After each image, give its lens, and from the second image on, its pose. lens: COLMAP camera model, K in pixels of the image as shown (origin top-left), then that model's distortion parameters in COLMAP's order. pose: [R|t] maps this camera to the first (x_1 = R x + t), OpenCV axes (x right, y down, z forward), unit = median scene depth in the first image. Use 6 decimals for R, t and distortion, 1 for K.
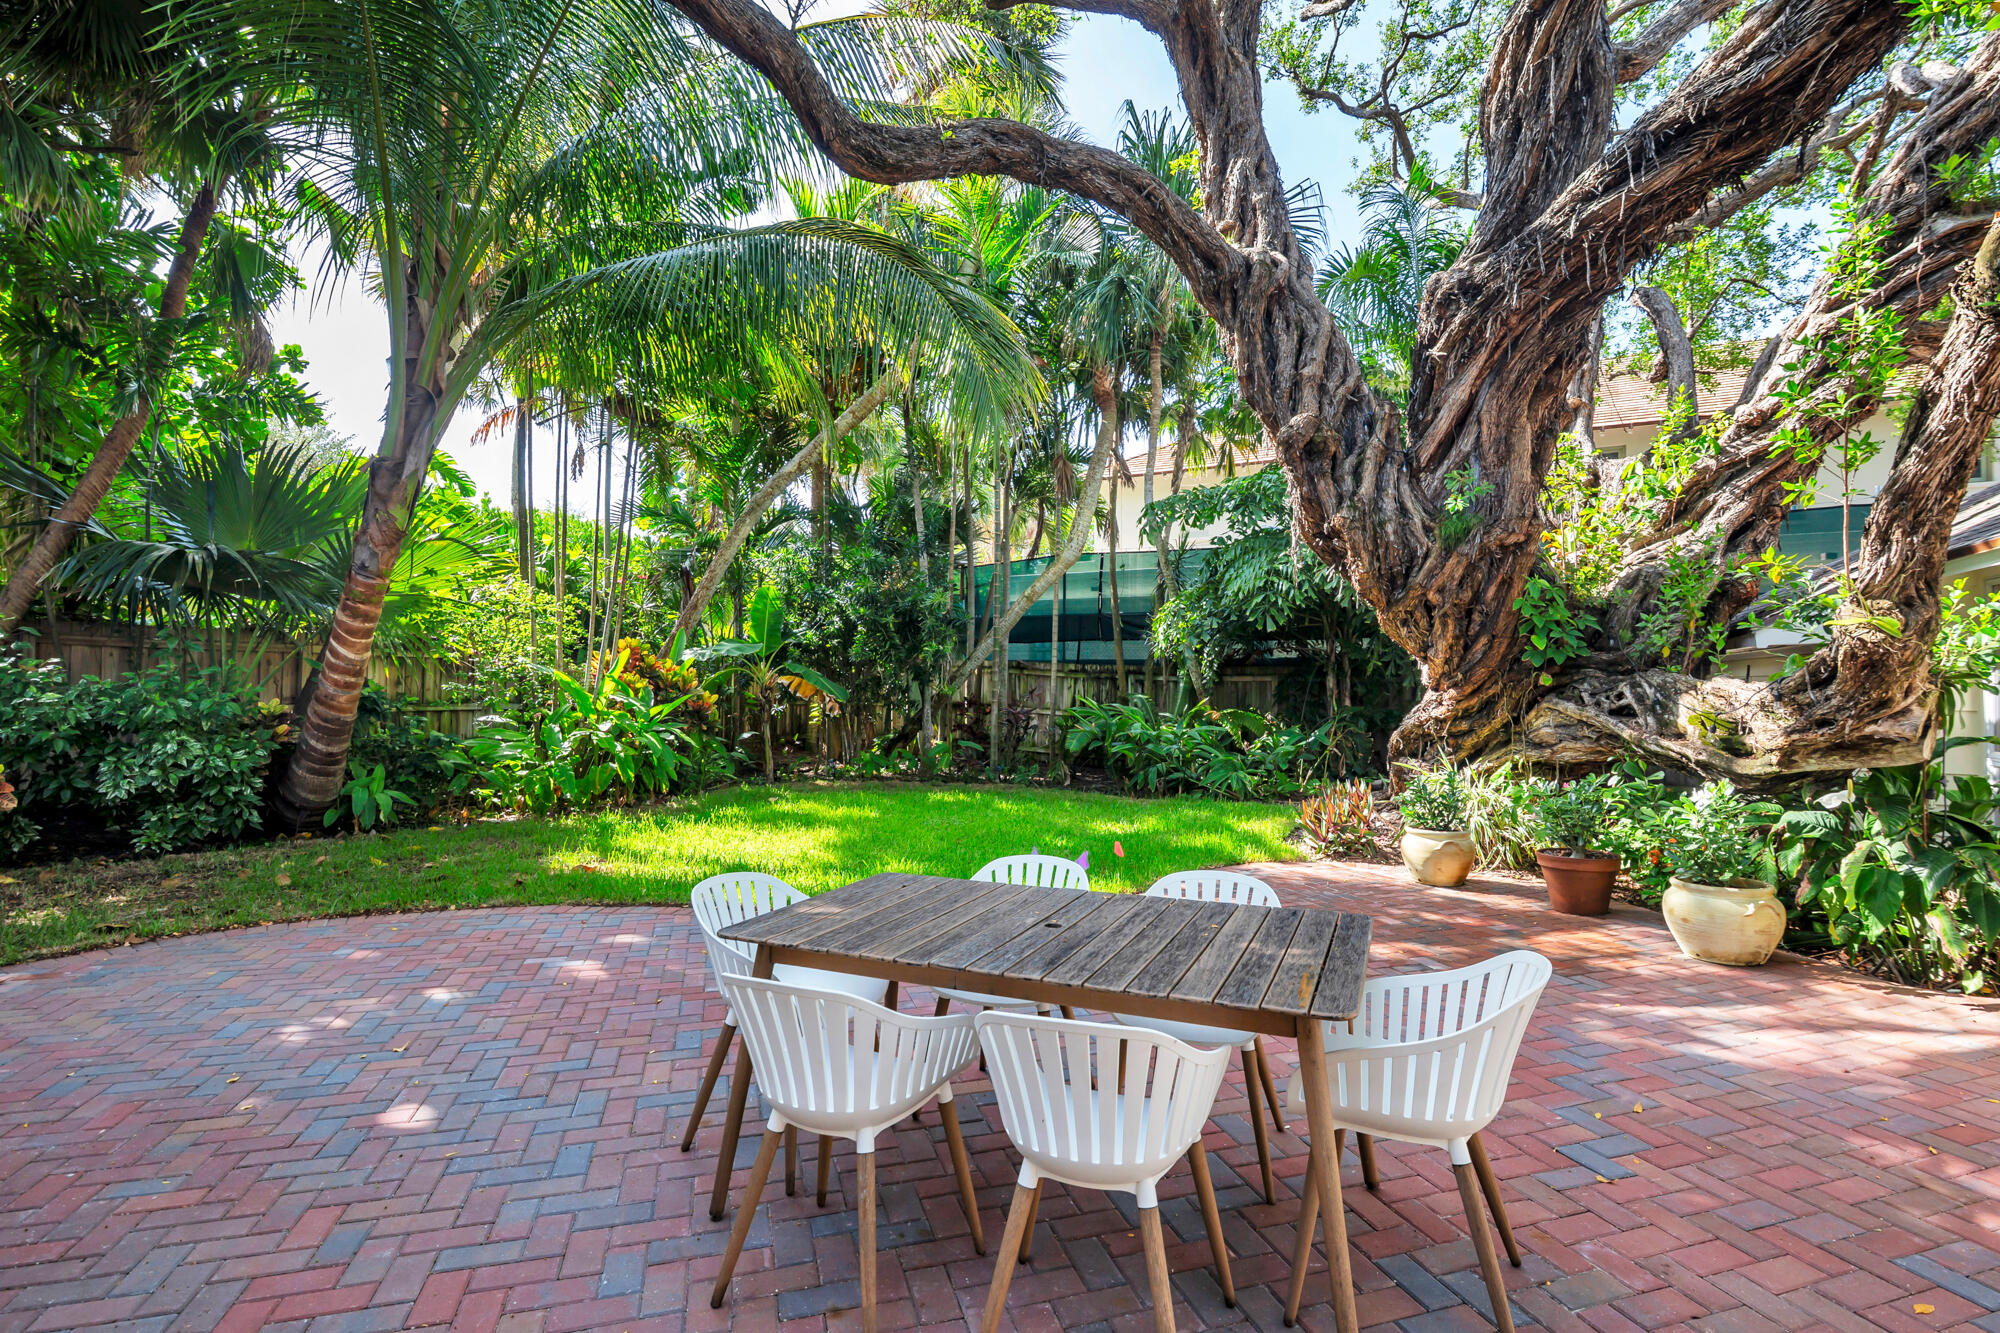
lens RADIAL K [[805.6, 0, 1000.9], [0, 805.6, 678.8], [0, 0, 1]] dist [-0.014461, 0.000498]
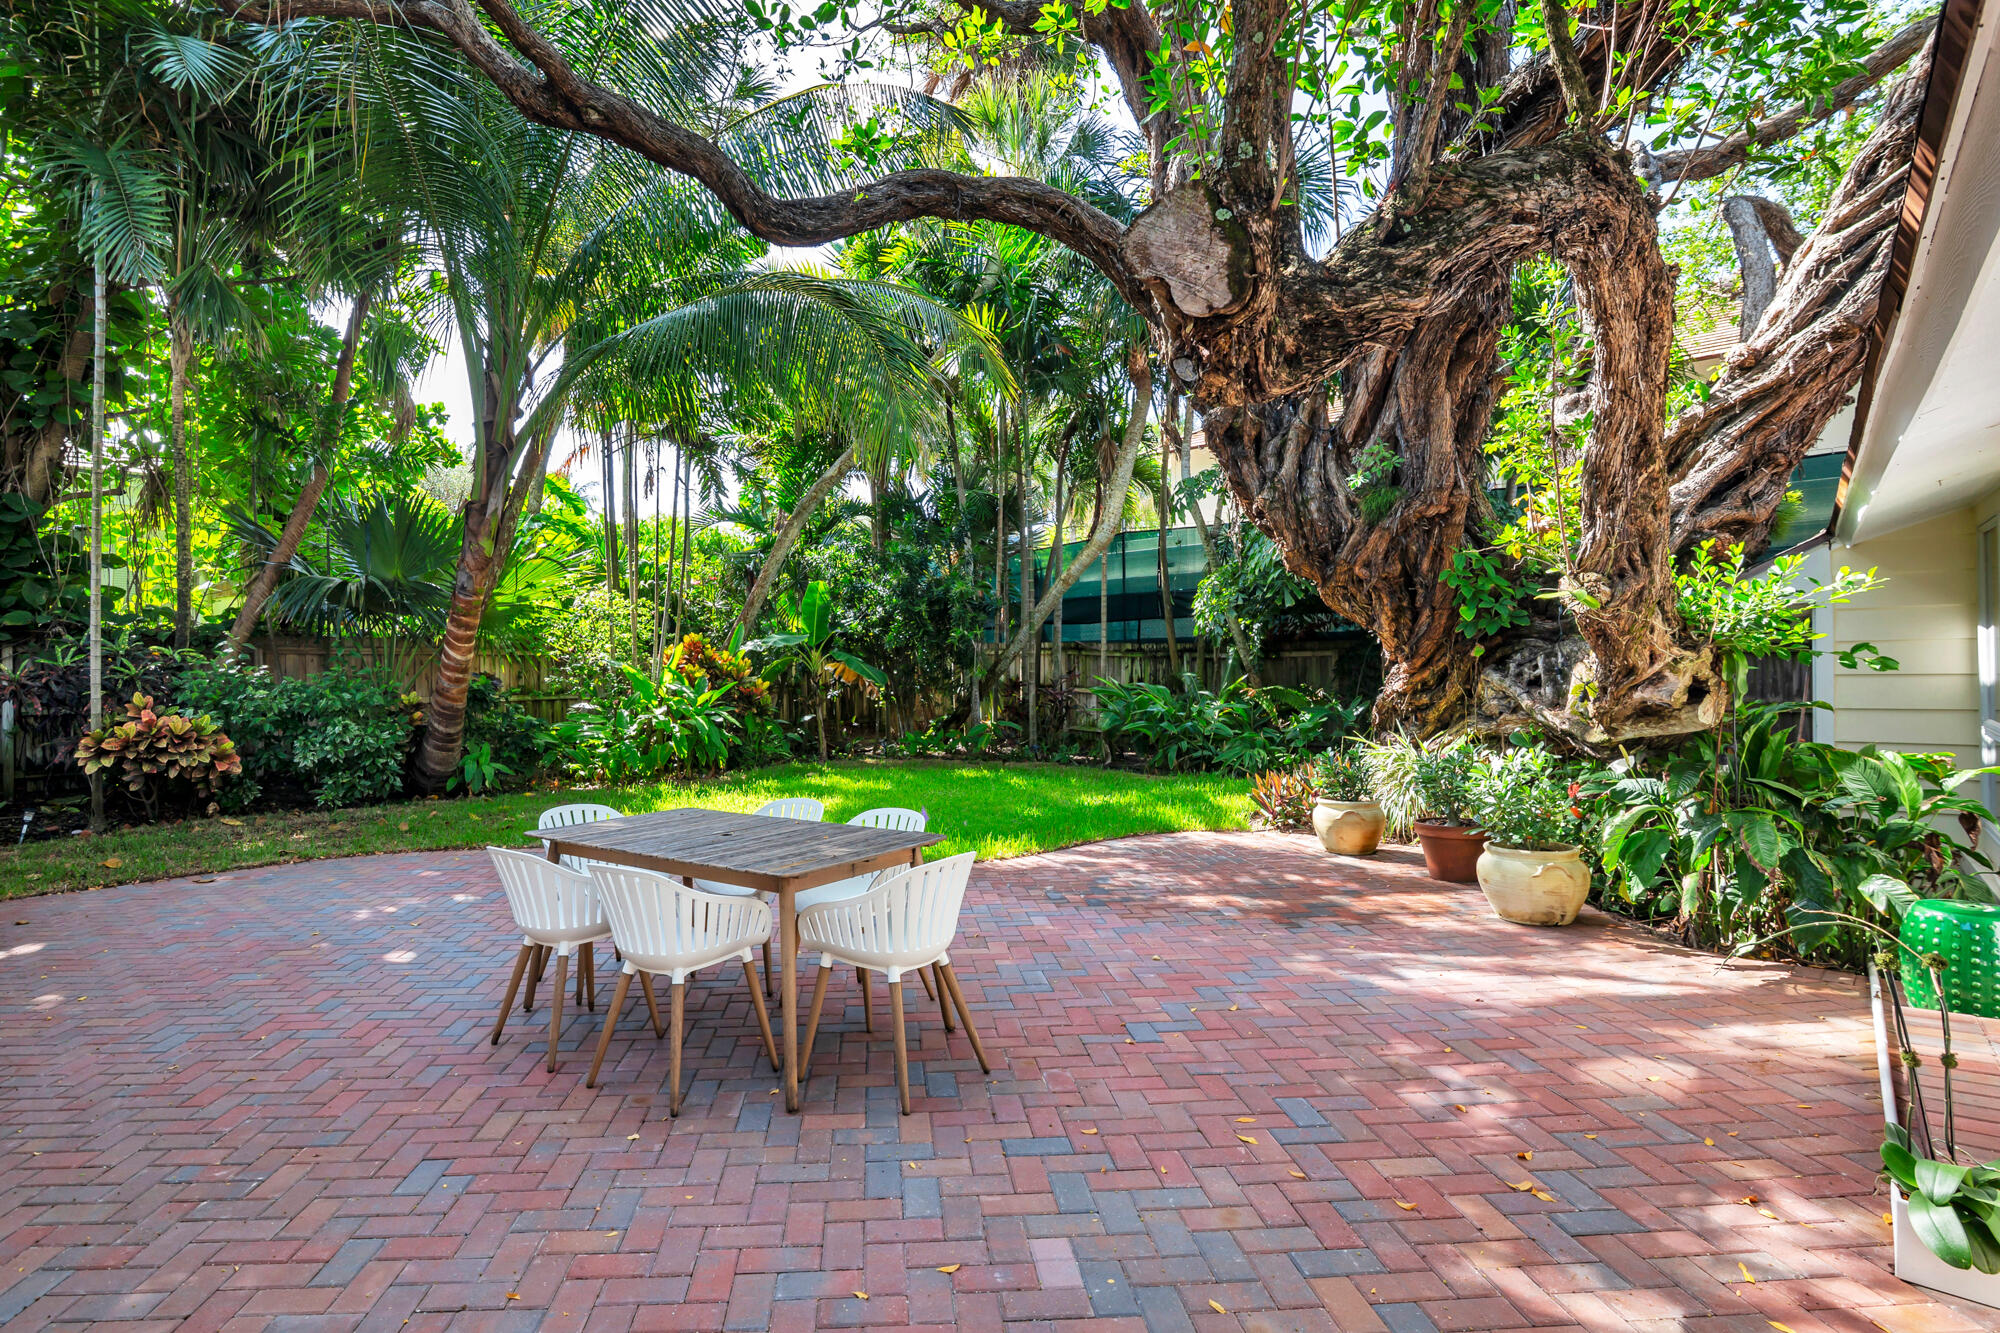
lens RADIAL K [[889.6, 0, 1028.4], [0, 889.6, 670.6], [0, 0, 1]] dist [-0.014402, -0.000095]
pose [[0.976351, -0.021866, -0.215081, 0.350682], [0.024898, 0.999625, 0.011396, -0.000727], [0.214752, -0.016482, 0.976530, -0.173011]]
